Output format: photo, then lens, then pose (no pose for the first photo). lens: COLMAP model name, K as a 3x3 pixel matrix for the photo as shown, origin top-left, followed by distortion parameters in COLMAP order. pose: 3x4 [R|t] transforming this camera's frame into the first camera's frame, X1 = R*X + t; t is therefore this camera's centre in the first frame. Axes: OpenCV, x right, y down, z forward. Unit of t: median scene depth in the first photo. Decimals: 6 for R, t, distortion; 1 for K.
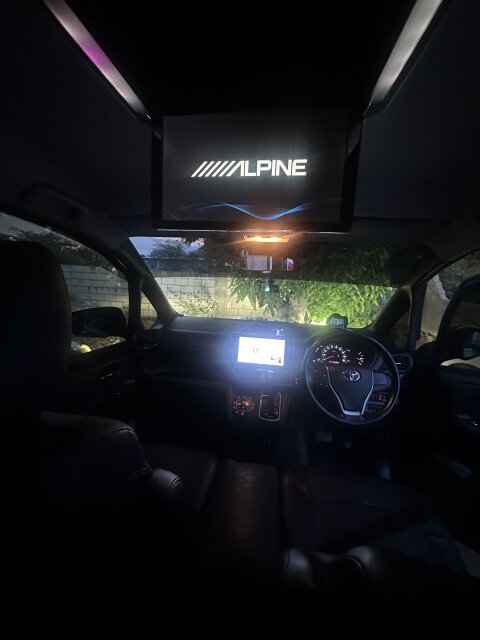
lens RADIAL K [[257.2, 0, 239.7], [0, 257.2, 318.3], [0, 0, 1]] dist [-0.007806, 0.000318]
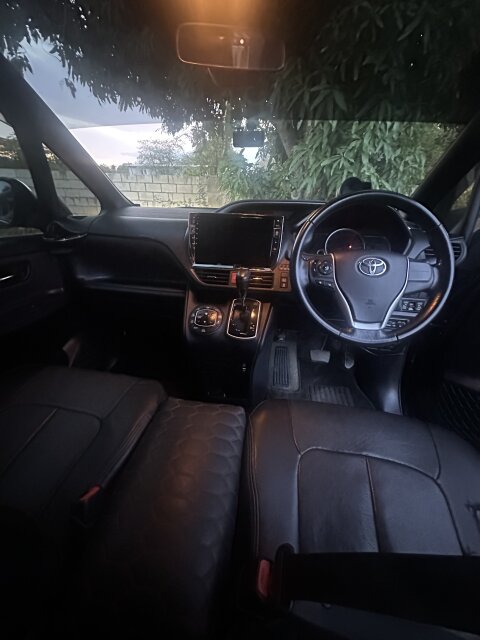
lens RADIAL K [[257.2, 0, 241.9], [0, 257.2, 321.5], [0, 0, 1]] dist [-0.007806, 0.000318]
pose [[0.999845, -0.014364, -0.010185, 0.119542], [0.016805, 0.951156, 0.308252, 0.135935], [0.005259, -0.308375, 0.951250, 0.344968]]
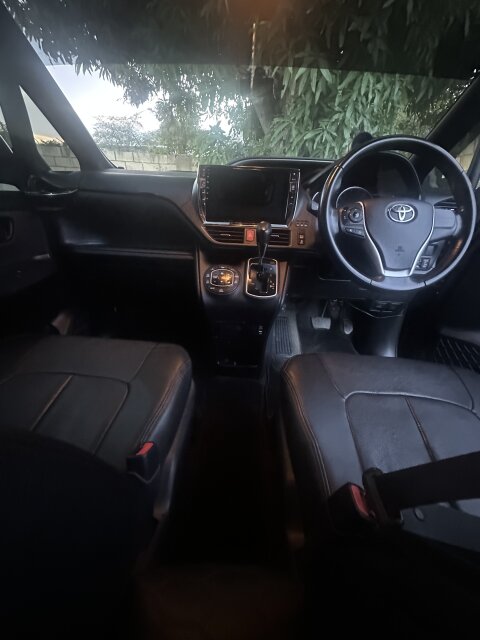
lens RADIAL K [[257.2, 0, 242.5], [0, 257.2, 321.6], [0, 0, 1]] dist [-0.007806, 0.000318]
pose [[0.993268, -0.055409, 0.101726, -0.006347], [0.015999, 0.935383, 0.353274, 0.212319], [-0.114727, -0.349268, 0.929973, 0.351248]]
